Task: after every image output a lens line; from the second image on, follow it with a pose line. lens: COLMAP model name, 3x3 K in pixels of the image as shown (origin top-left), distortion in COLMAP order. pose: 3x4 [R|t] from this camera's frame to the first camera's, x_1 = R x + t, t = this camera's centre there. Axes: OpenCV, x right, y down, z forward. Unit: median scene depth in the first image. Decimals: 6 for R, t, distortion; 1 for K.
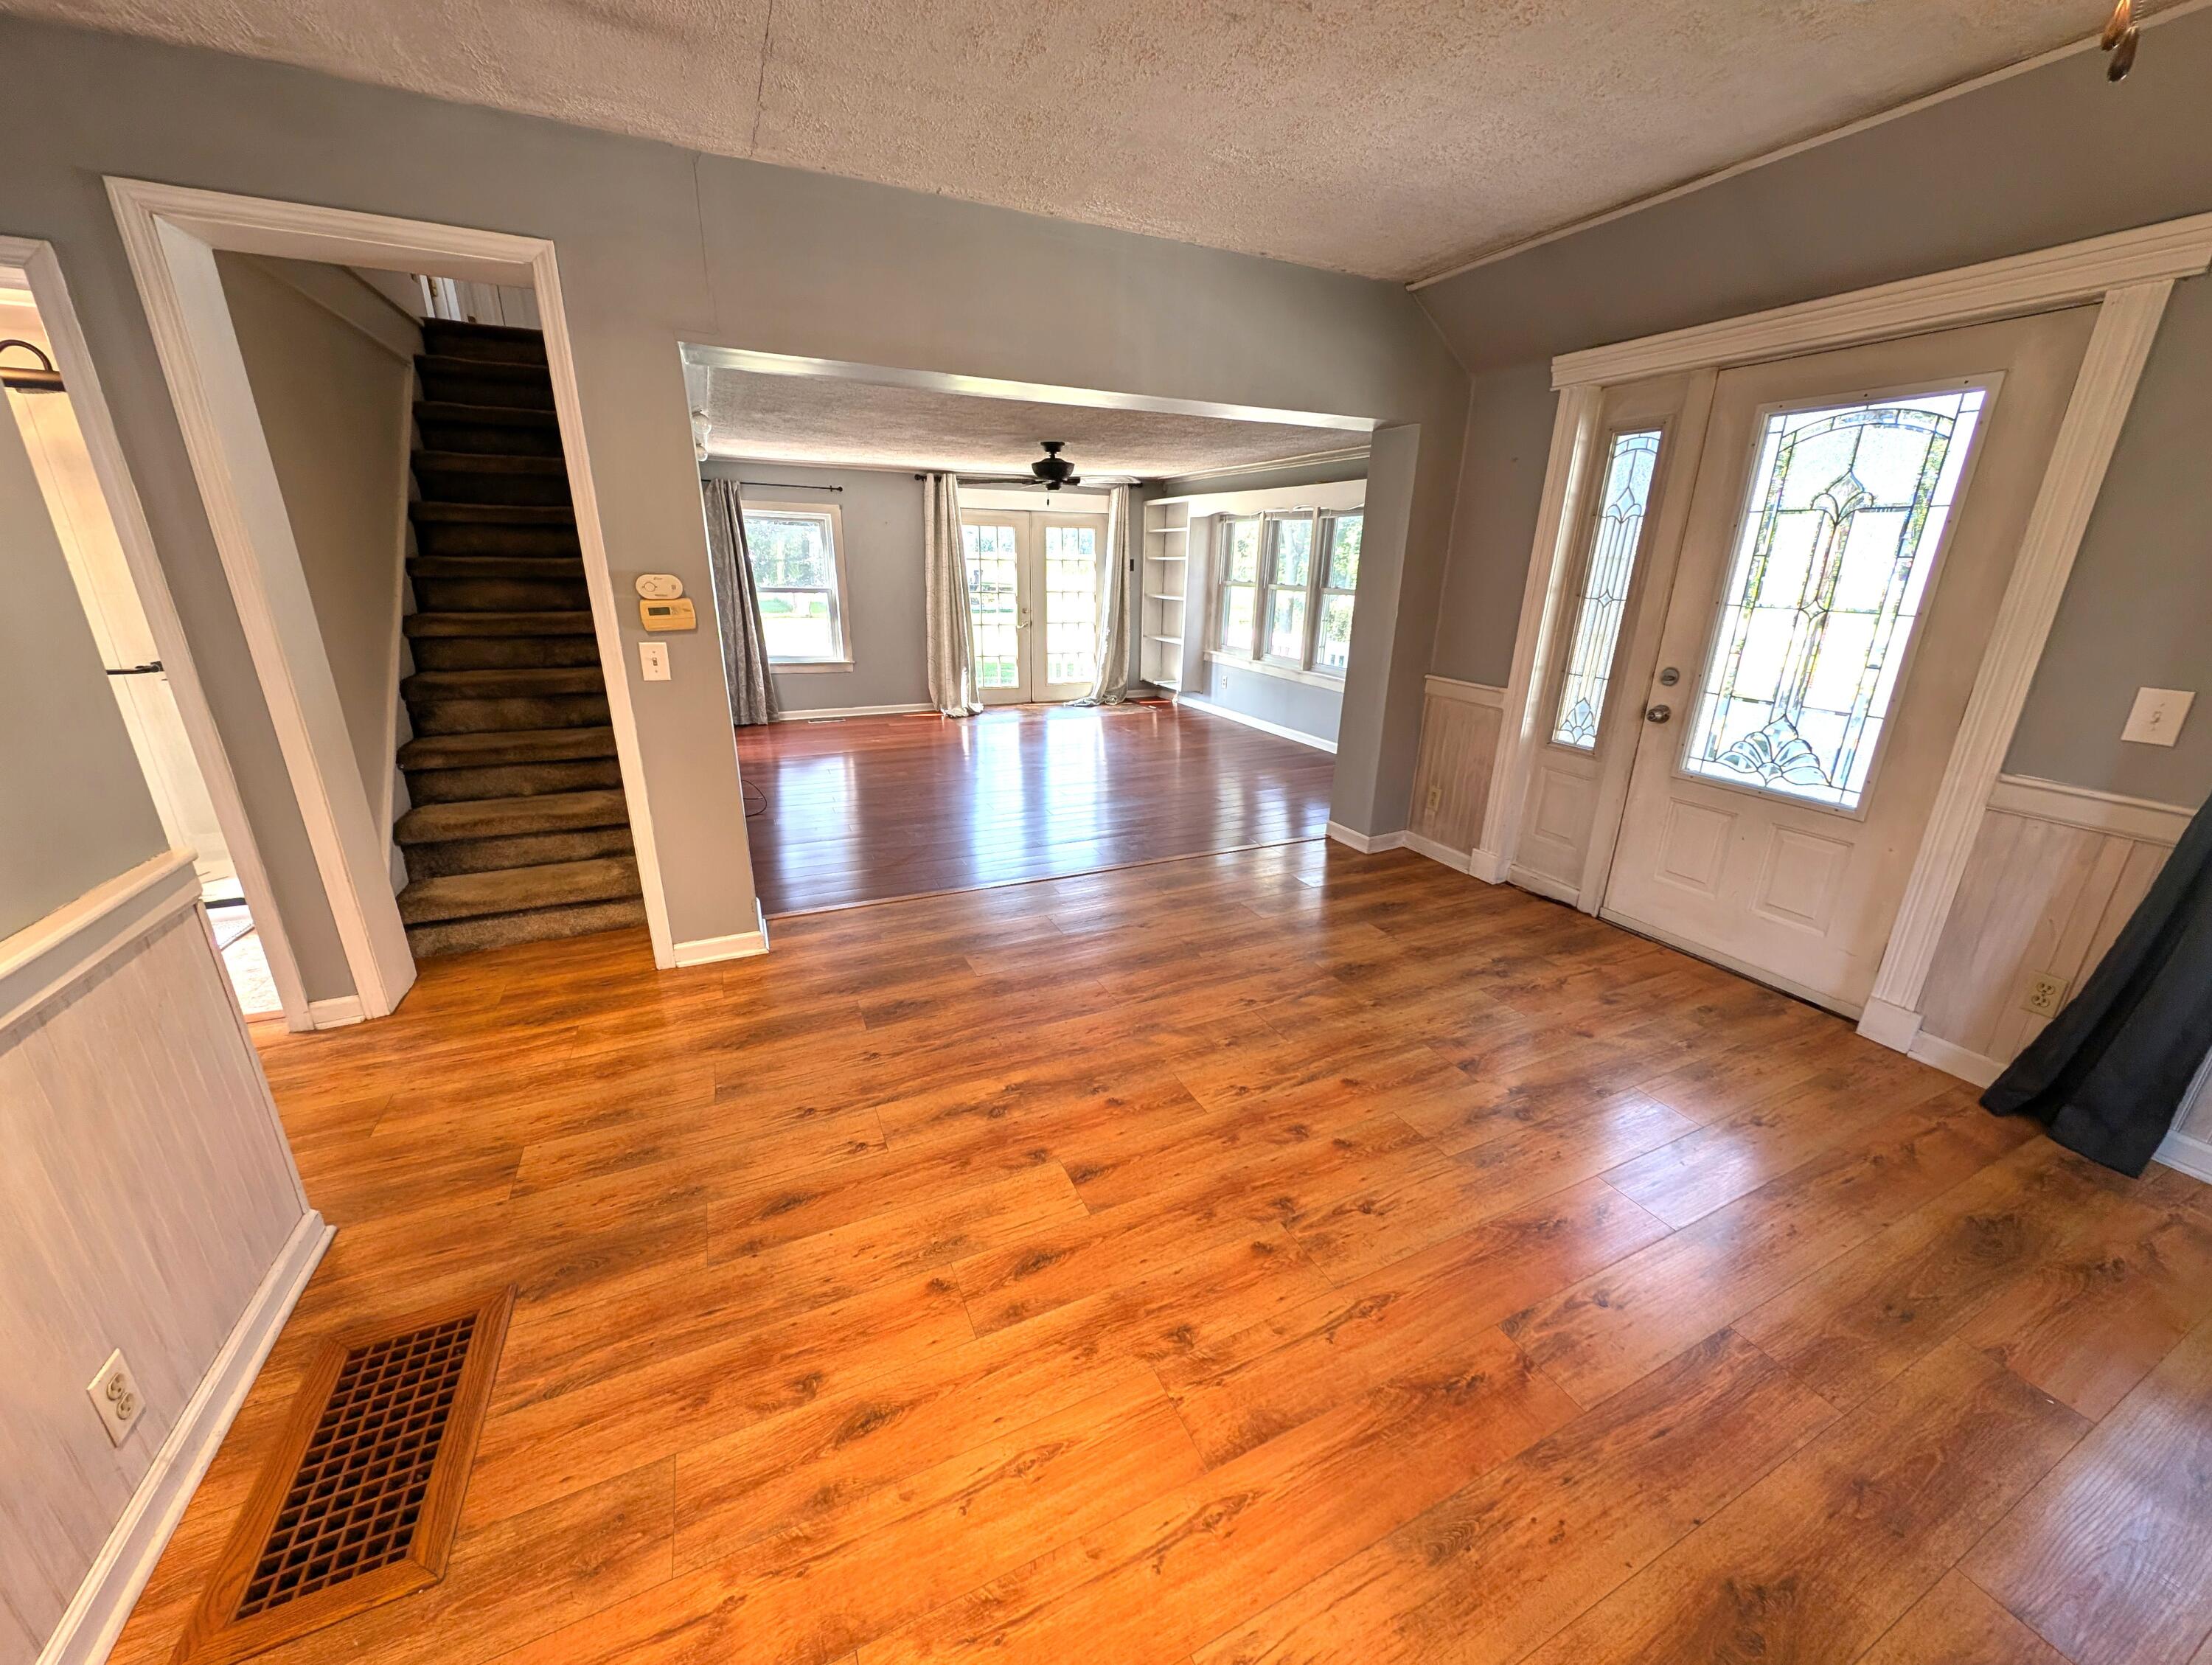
lens RADIAL K [[824.9, 0, 1103.4], [0, 824.9, 830.5], [0, 0, 1]] dist [0.005357, -0.002038]
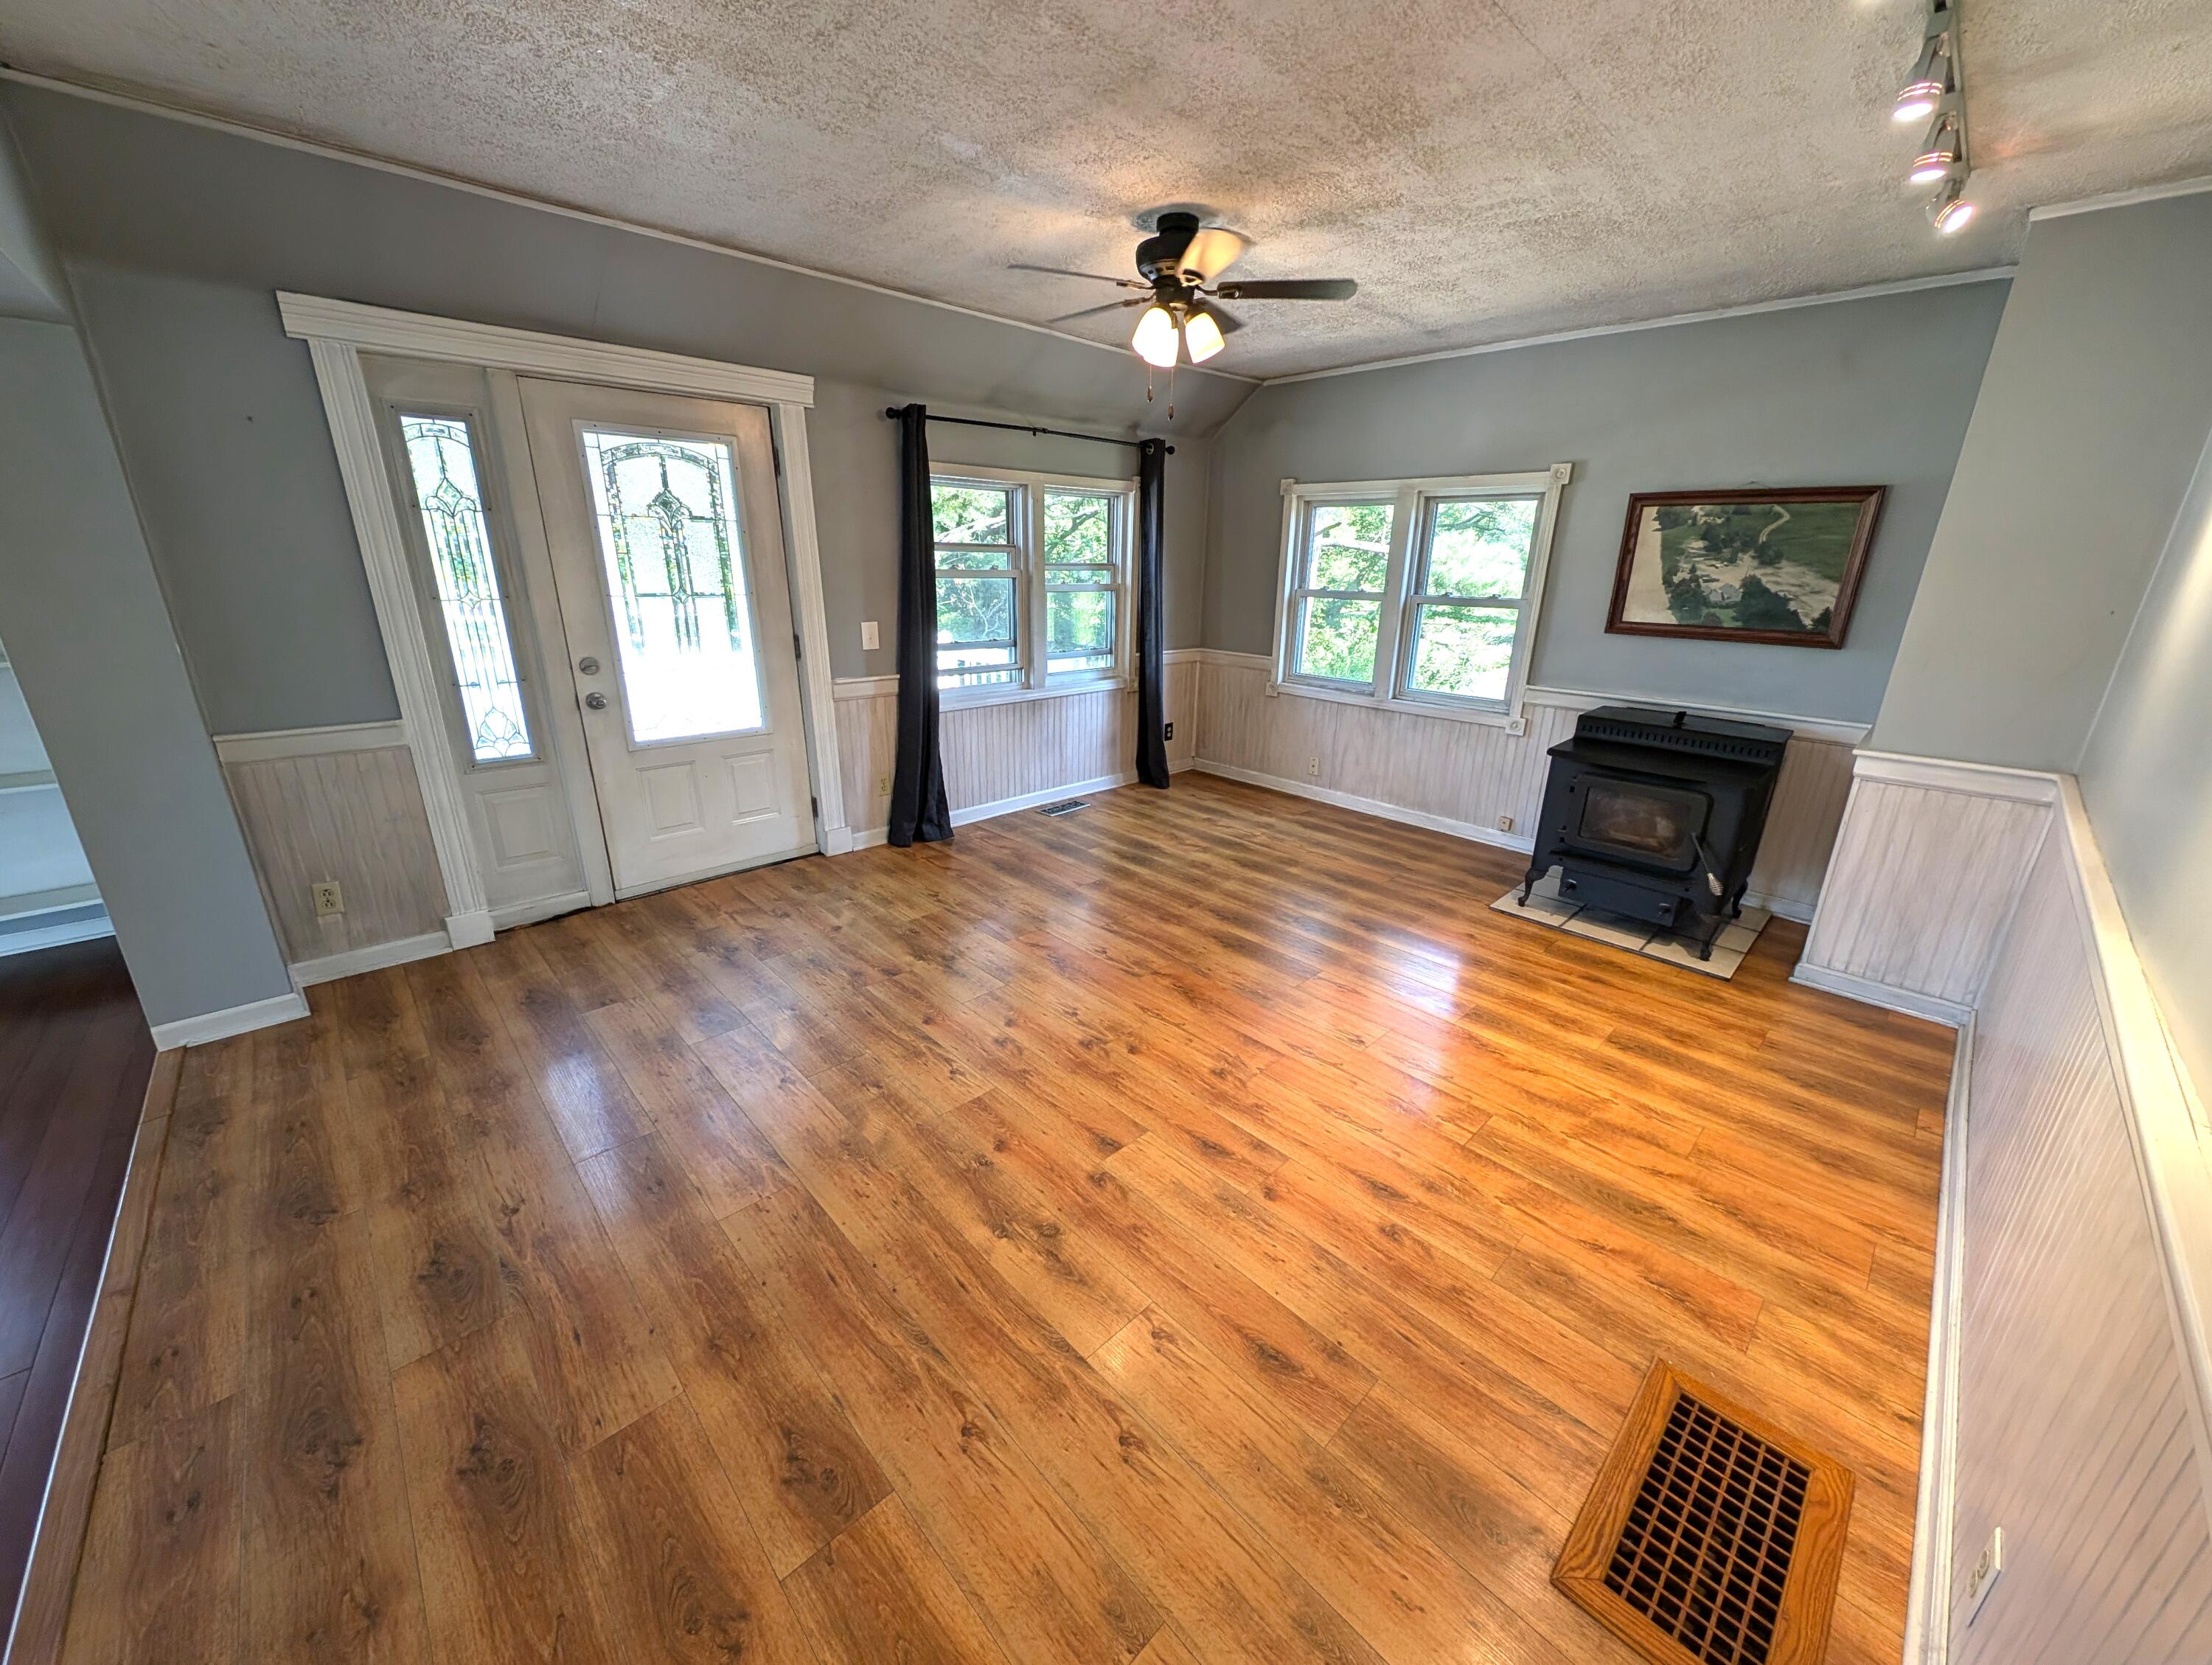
lens RADIAL K [[824.9, 0, 1113.7], [0, 824.9, 831.3], [0, 0, 1]] dist [0.005357, -0.002038]
pose [[-0.331571, -0.319801, 0.887574, -0.667308], [0.276977, 0.866339, 0.415621, -0.306202], [-0.901856, 0.383645, -0.198676, 0.810112]]
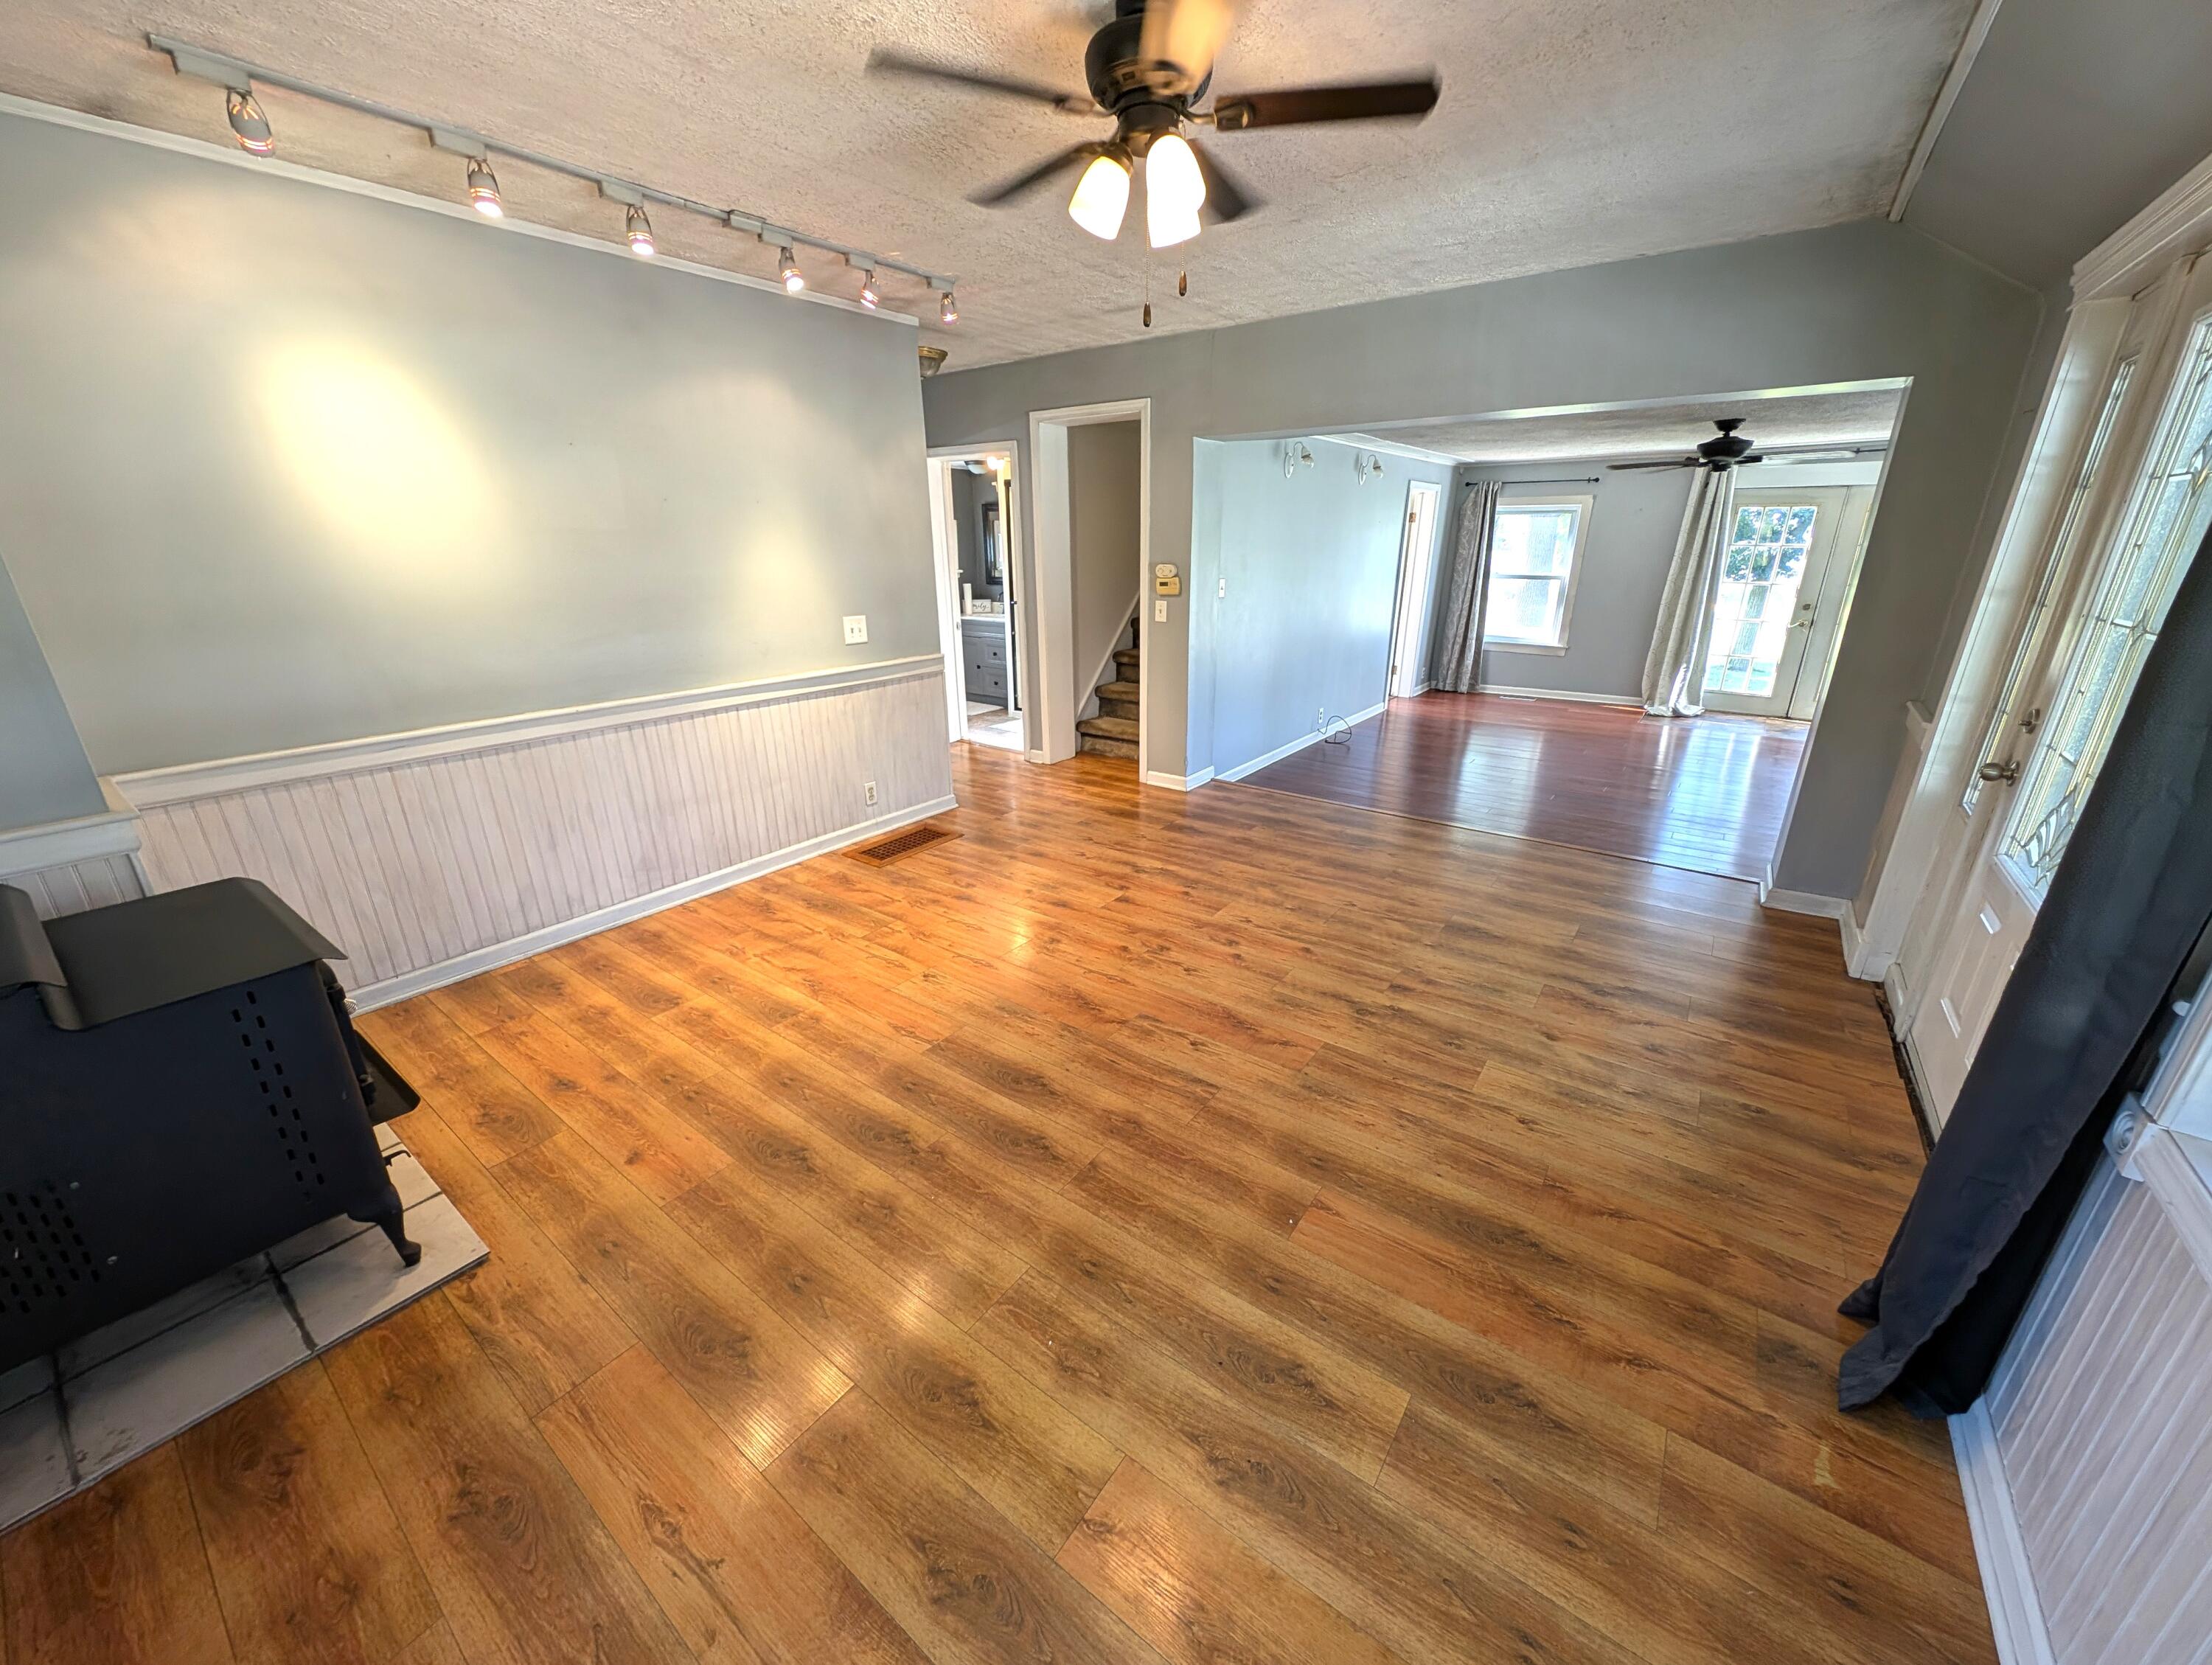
lens RADIAL K [[824.9, 0, 1099.0], [0, 824.9, 827.5], [0, 0, 1]] dist [0.005357, -0.002038]
pose [[0.468698, 0.274676, -0.839569, 1.092340], [-0.264456, 0.950468, 0.163323, -0.009740], [0.842844, 0.145480, 0.518122, 0.000081]]
